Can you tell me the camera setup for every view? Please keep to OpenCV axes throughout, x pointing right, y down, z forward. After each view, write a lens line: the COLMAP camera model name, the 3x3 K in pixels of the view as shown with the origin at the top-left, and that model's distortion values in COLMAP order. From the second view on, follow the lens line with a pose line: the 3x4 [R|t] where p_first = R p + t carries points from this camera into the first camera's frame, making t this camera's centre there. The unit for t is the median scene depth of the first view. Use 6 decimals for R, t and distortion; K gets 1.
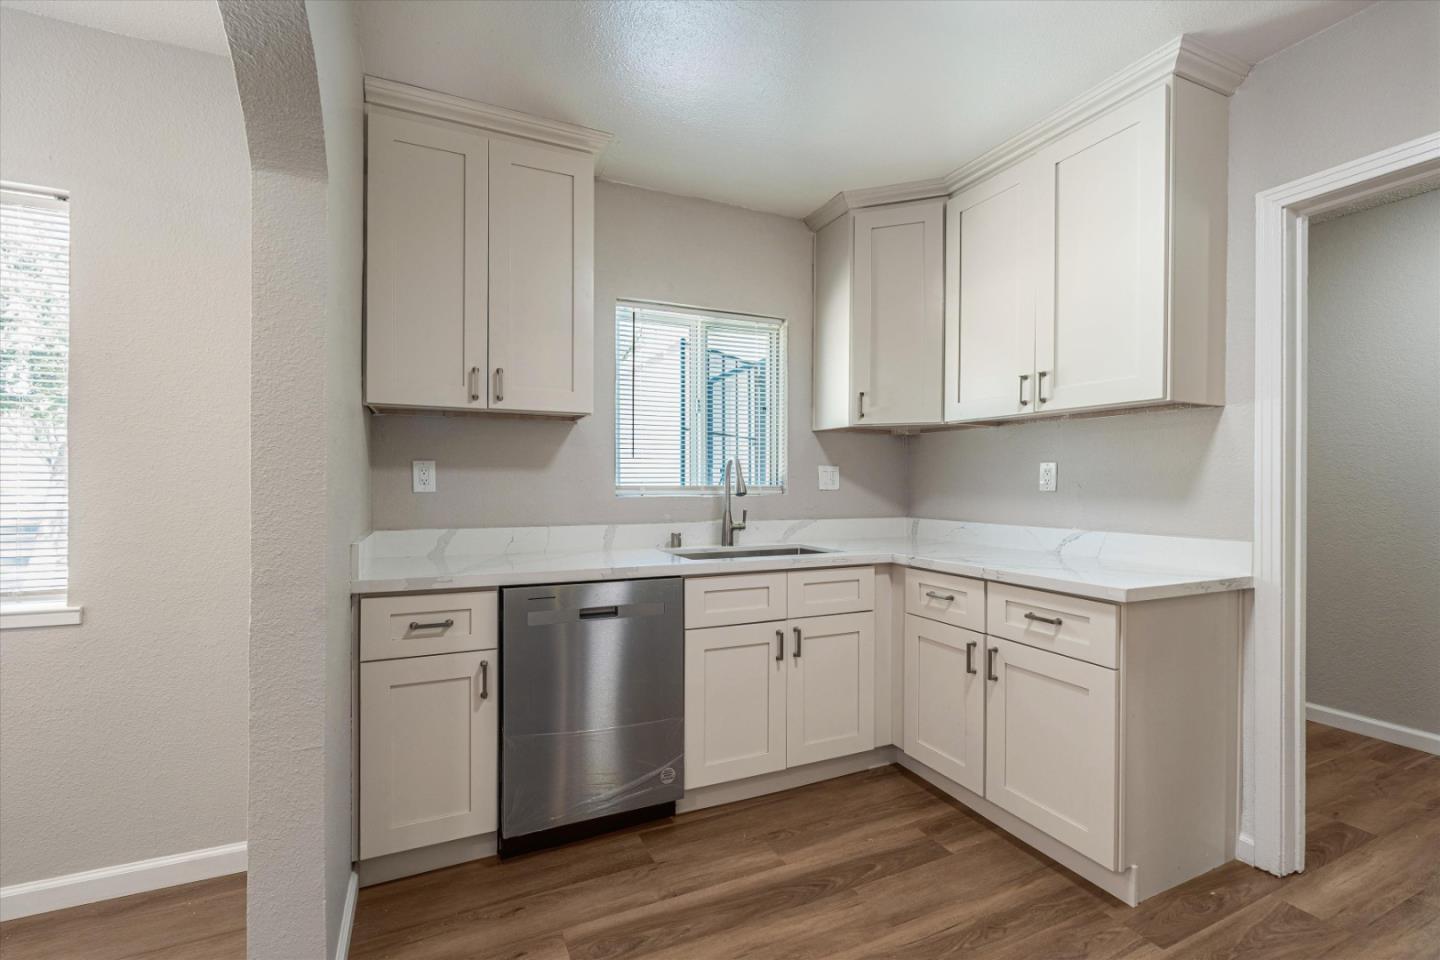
lens RADIAL K [[629.0, 0, 720.0], [0, 629.0, 480.0], [0, 0, 1]] dist [-0.002216, -0.000576]
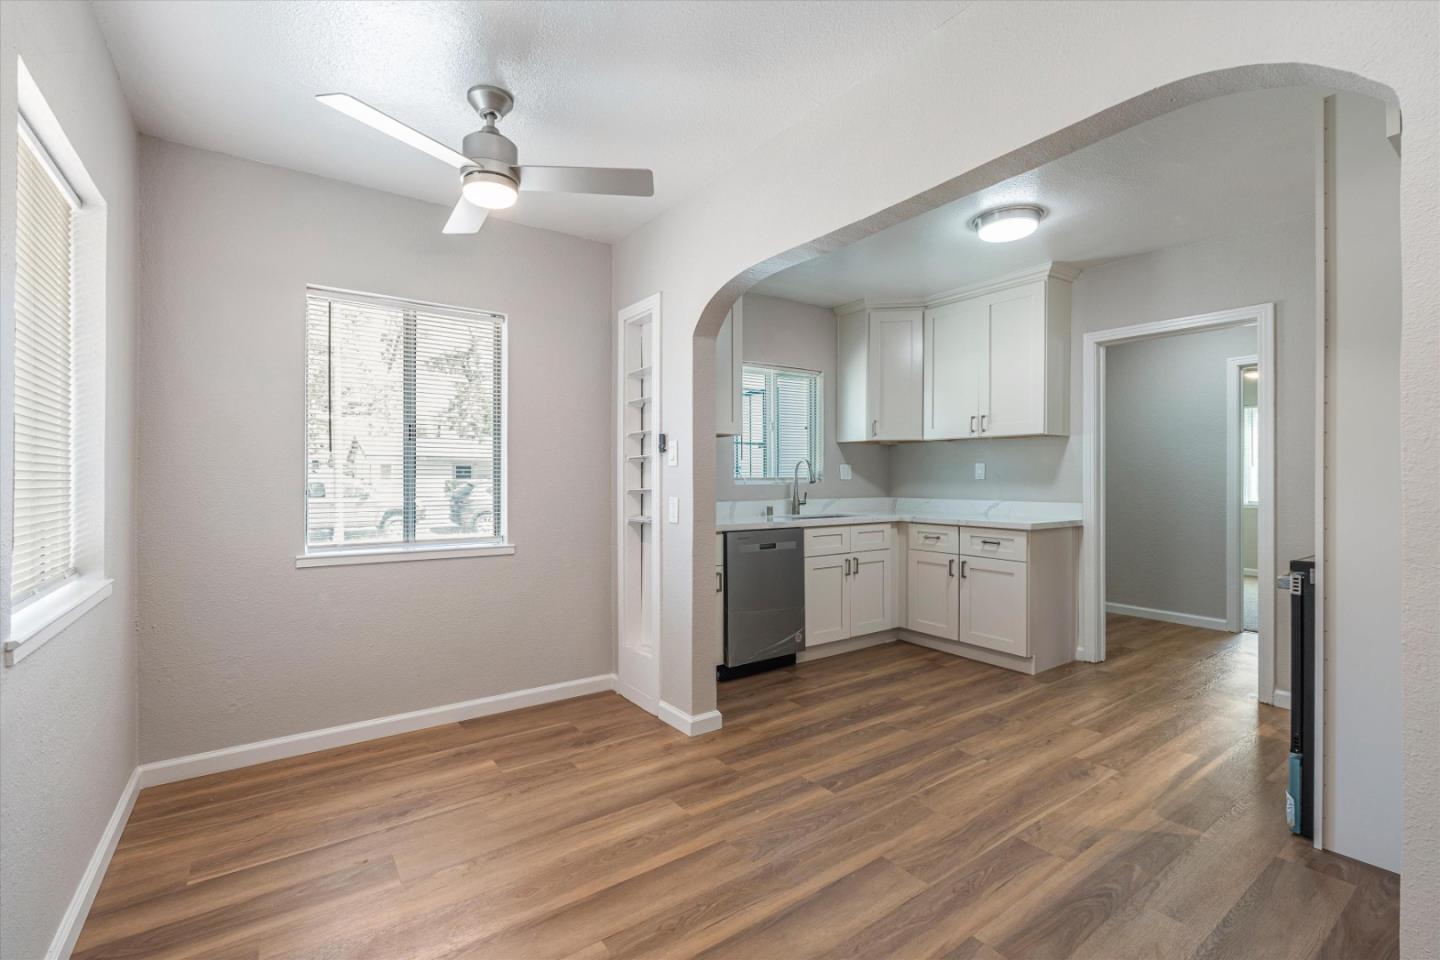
lens RADIAL K [[632.9, 0, 723.5], [0, 632.9, 472.1], [0, 0, 1]] dist [-0.002548, -0.000185]
pose [[0.982152, -0.001273, 0.188084, -0.607151], [0.001752, 0.999996, -0.002382, -0.000373], [-0.188081, 0.002669, 0.982150, -0.710300]]
